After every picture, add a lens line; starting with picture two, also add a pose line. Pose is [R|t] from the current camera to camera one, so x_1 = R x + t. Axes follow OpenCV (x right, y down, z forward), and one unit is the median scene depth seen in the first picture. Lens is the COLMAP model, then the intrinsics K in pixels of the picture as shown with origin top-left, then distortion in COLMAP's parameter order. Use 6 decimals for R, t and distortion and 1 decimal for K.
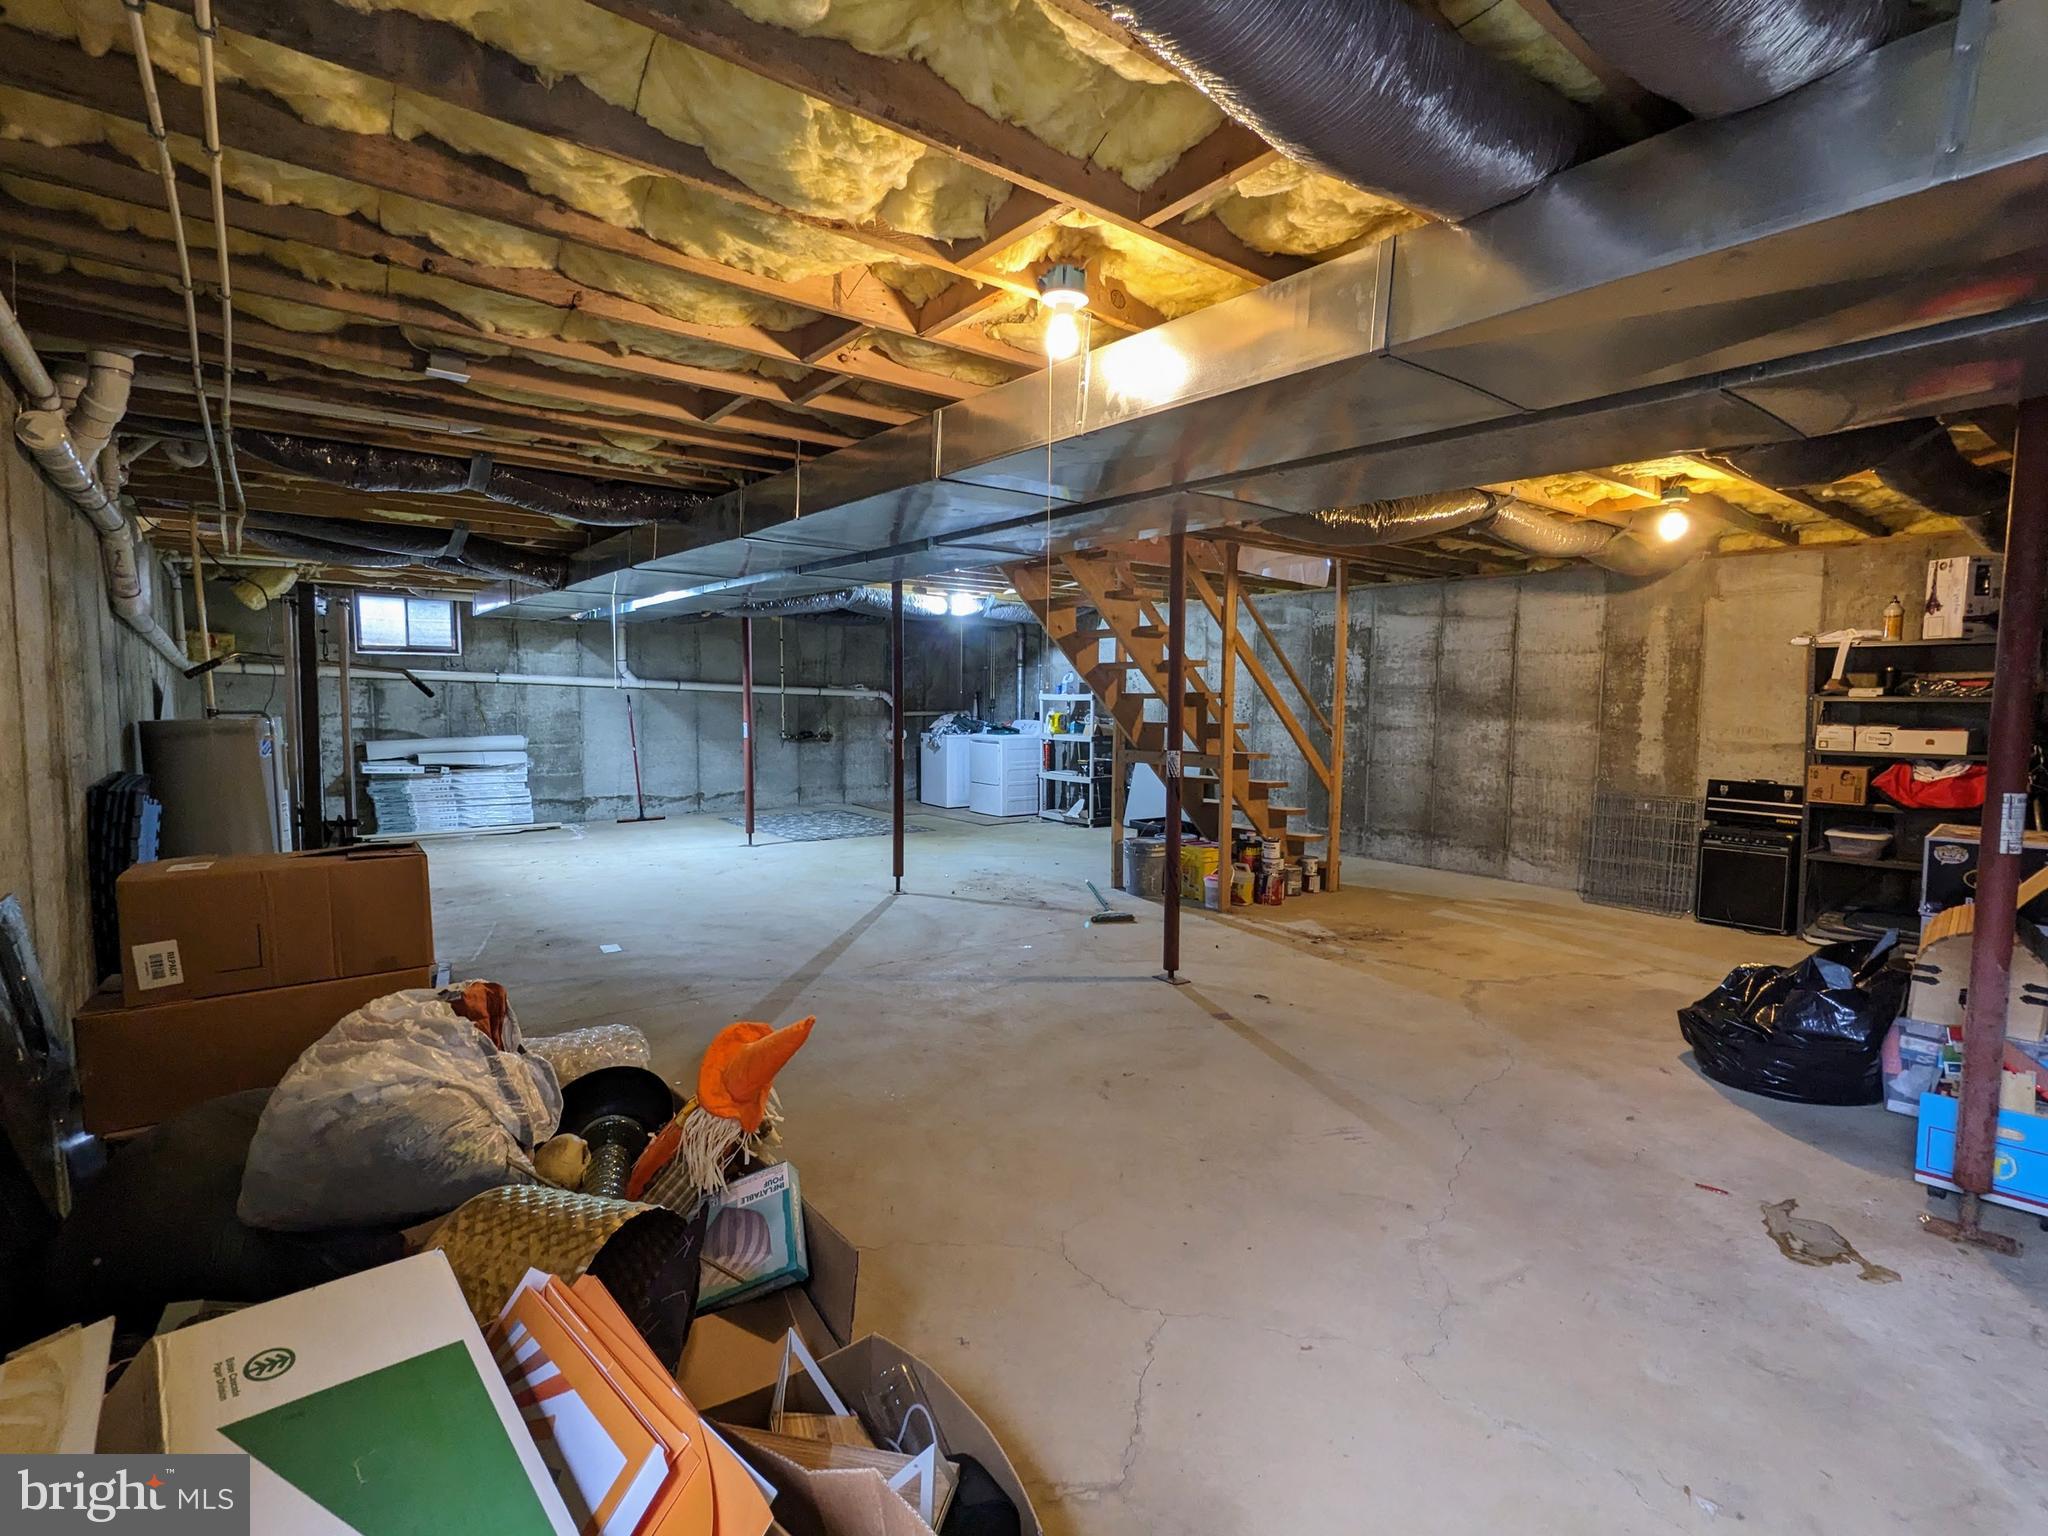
lens RADIAL K [[981.9, 0, 1026.0], [0, 981.9, 776.3], [0, 0, 1]] dist [0.000018, -0.001051]
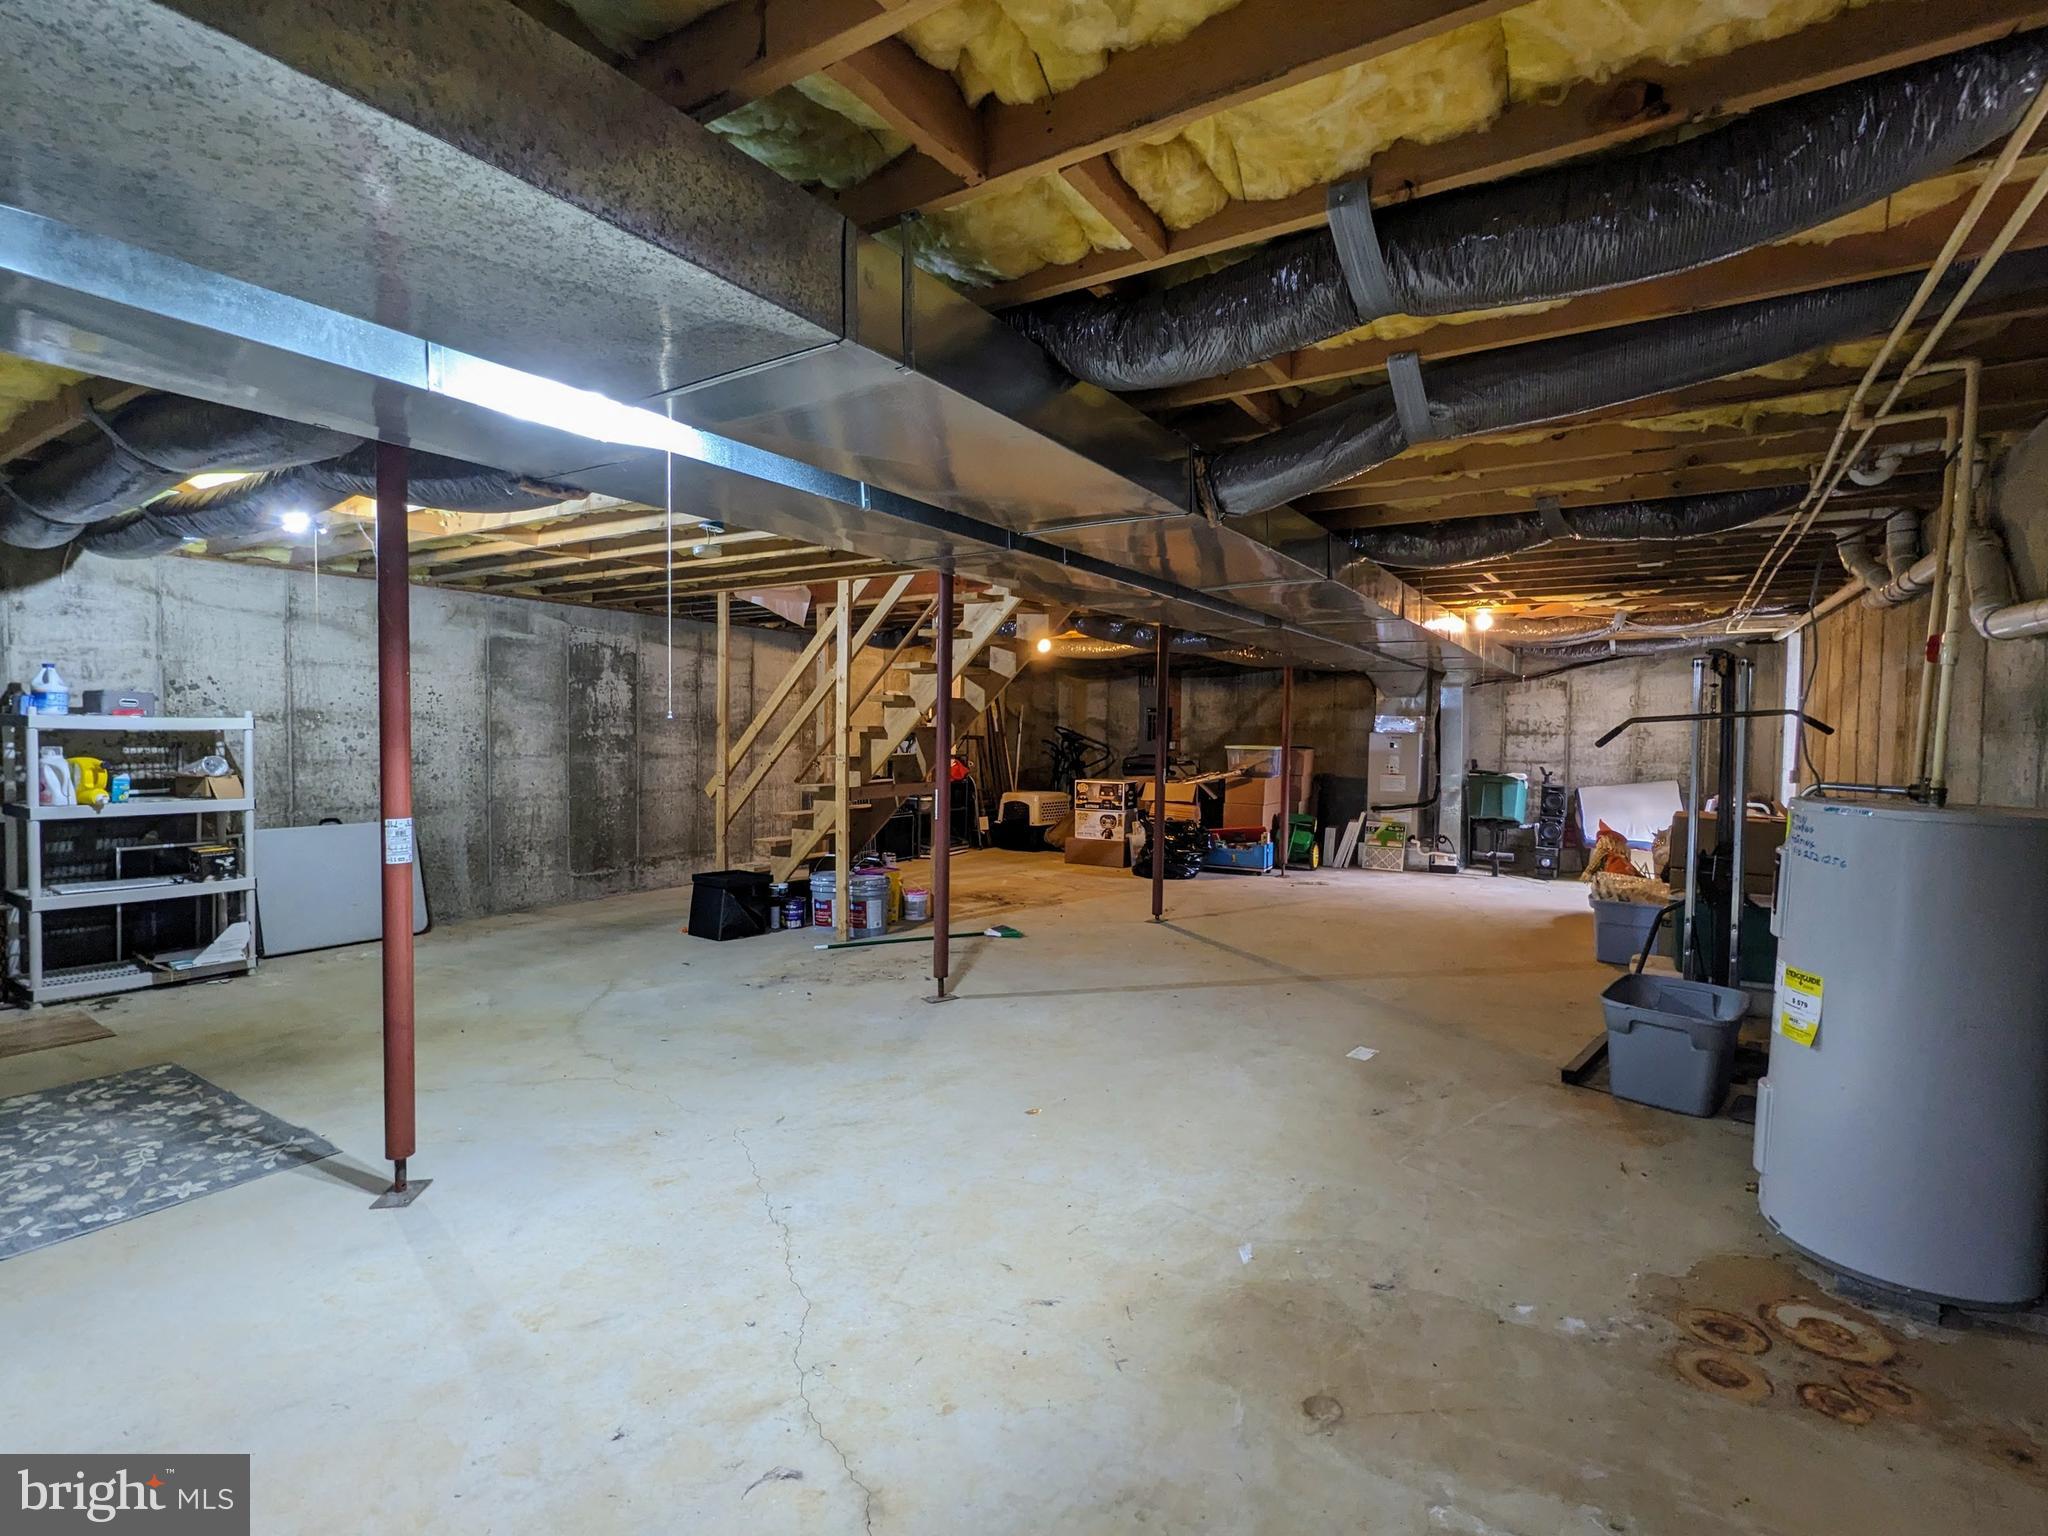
lens RADIAL K [[981.9, 0, 1026.0], [0, 981.9, 776.3], [0, 0, 1]] dist [0.000018, -0.001051]
pose [[-0.317448, -0.057325, 0.946541, -0.697103], [0.061387, 0.994835, 0.080837, -0.086443], [-0.946286, 0.083767, -0.312290, 0.957668]]
